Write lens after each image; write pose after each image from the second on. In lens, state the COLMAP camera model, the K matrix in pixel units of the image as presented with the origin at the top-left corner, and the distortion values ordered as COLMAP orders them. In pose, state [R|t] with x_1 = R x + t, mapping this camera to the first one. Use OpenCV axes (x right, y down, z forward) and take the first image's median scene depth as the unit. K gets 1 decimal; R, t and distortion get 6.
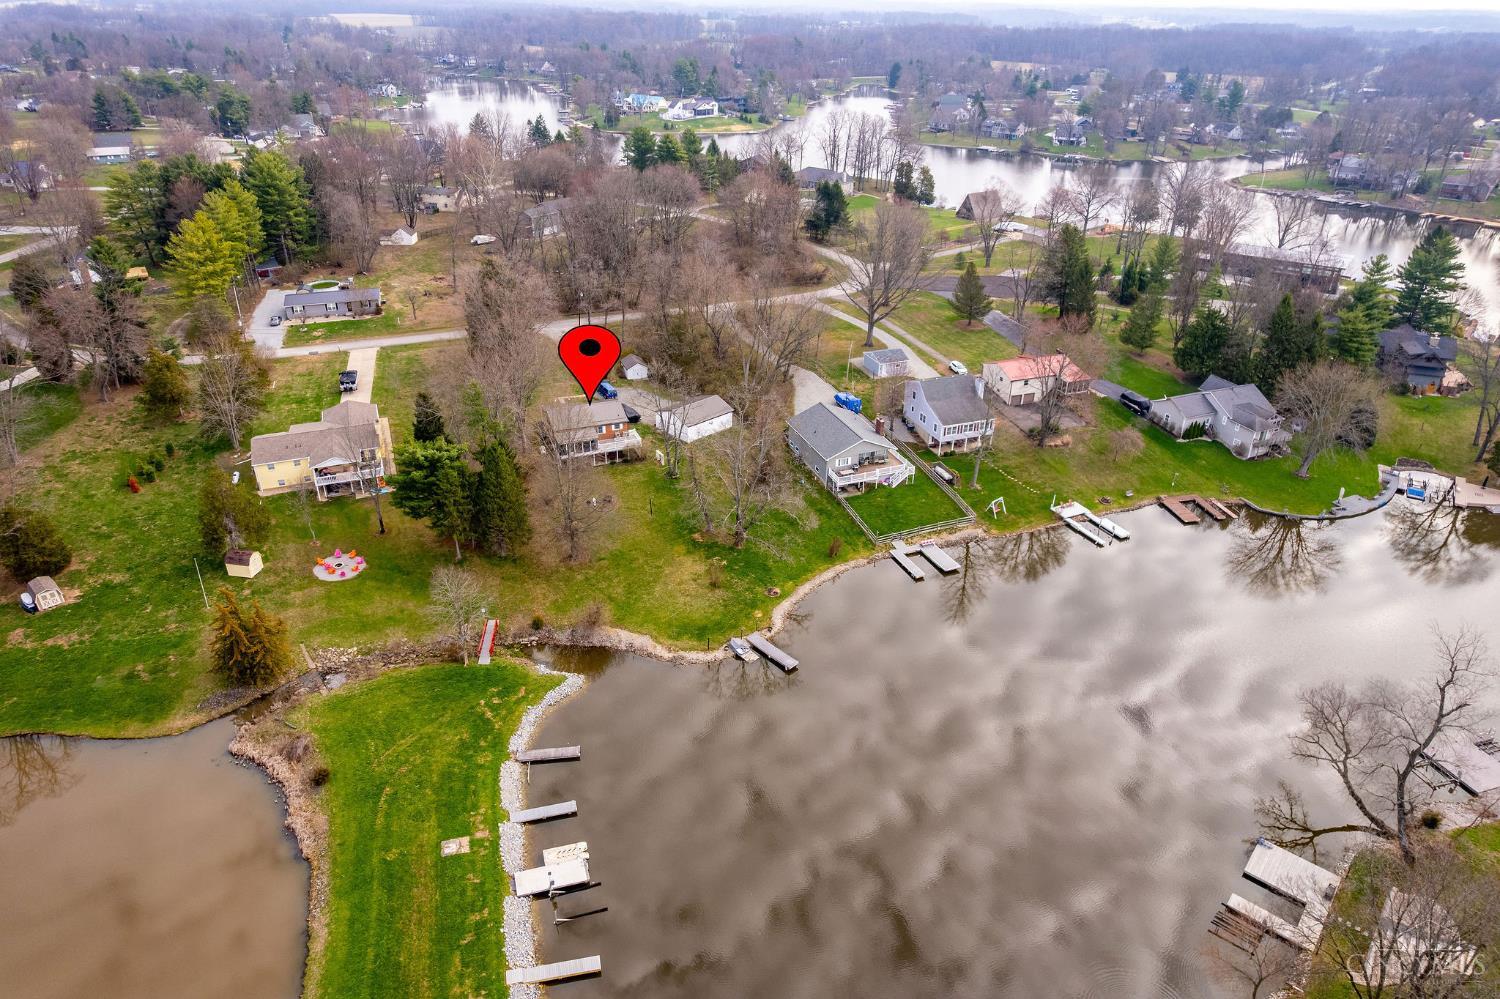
lens RADIAL K [[969.7, 0, 750.0], [0, 969.7, 499.5], [0, 0, 1]] dist [-0.075401, 0.071262]
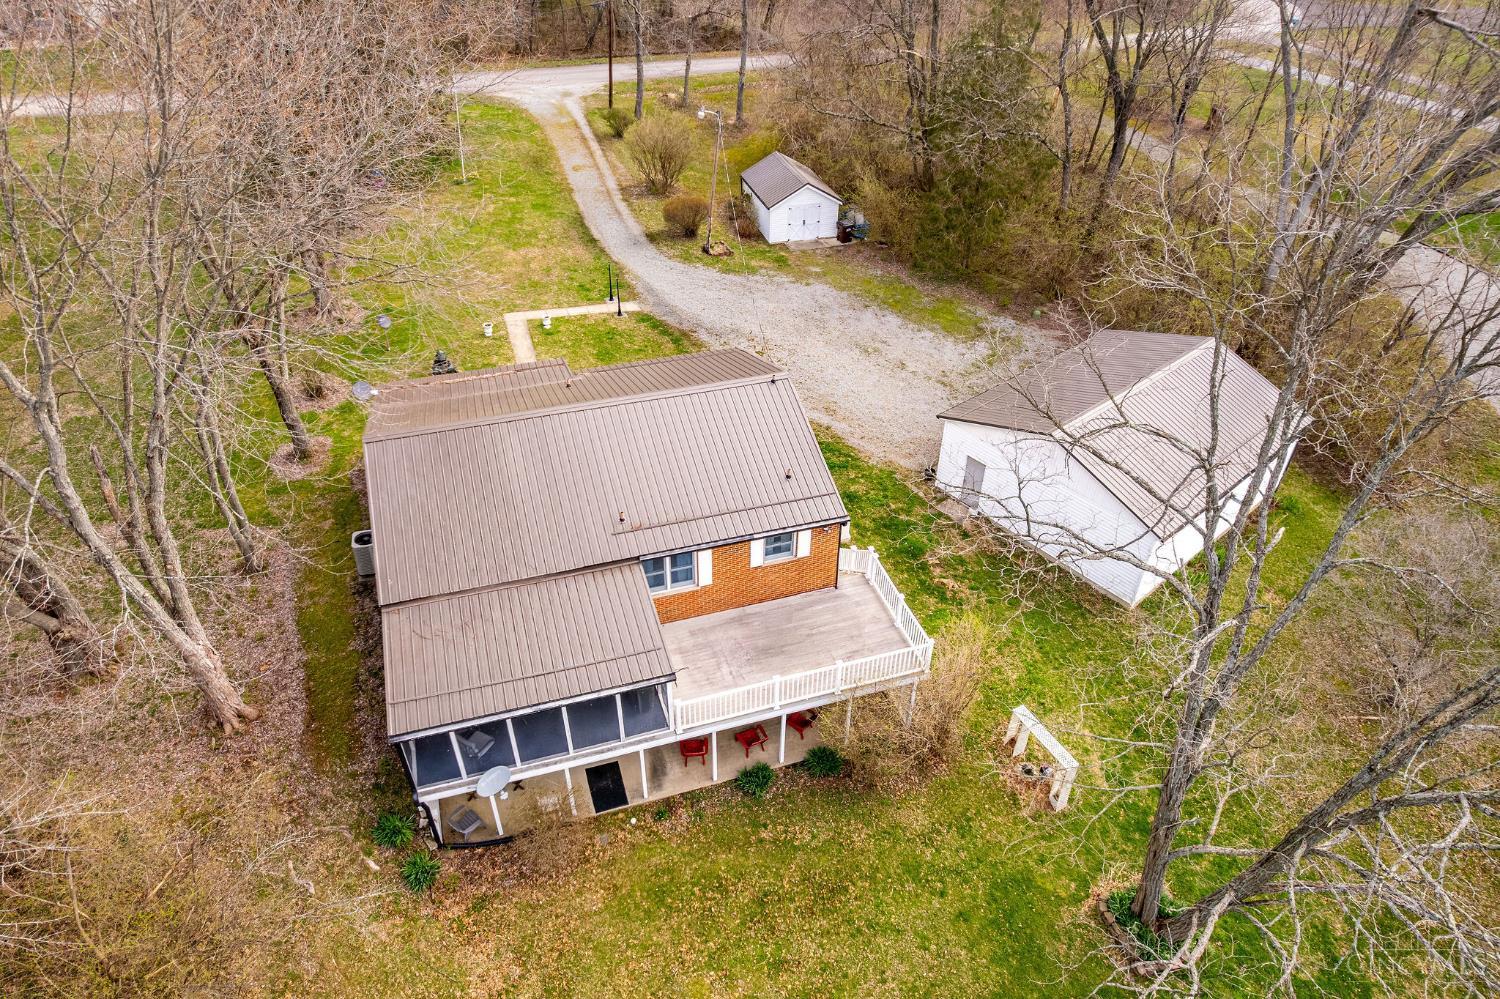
lens RADIAL K [[969.7, 0, 750.0], [0, 969.7, 499.5], [0, 0, 1]] dist [-0.075401, 0.071262]
pose [[0.997480, 0.035019, -0.061708, -0.132624], [-0.025681, 0.988937, 0.146093, -0.107426], [0.066142, -0.144140, 0.987344, 0.837047]]
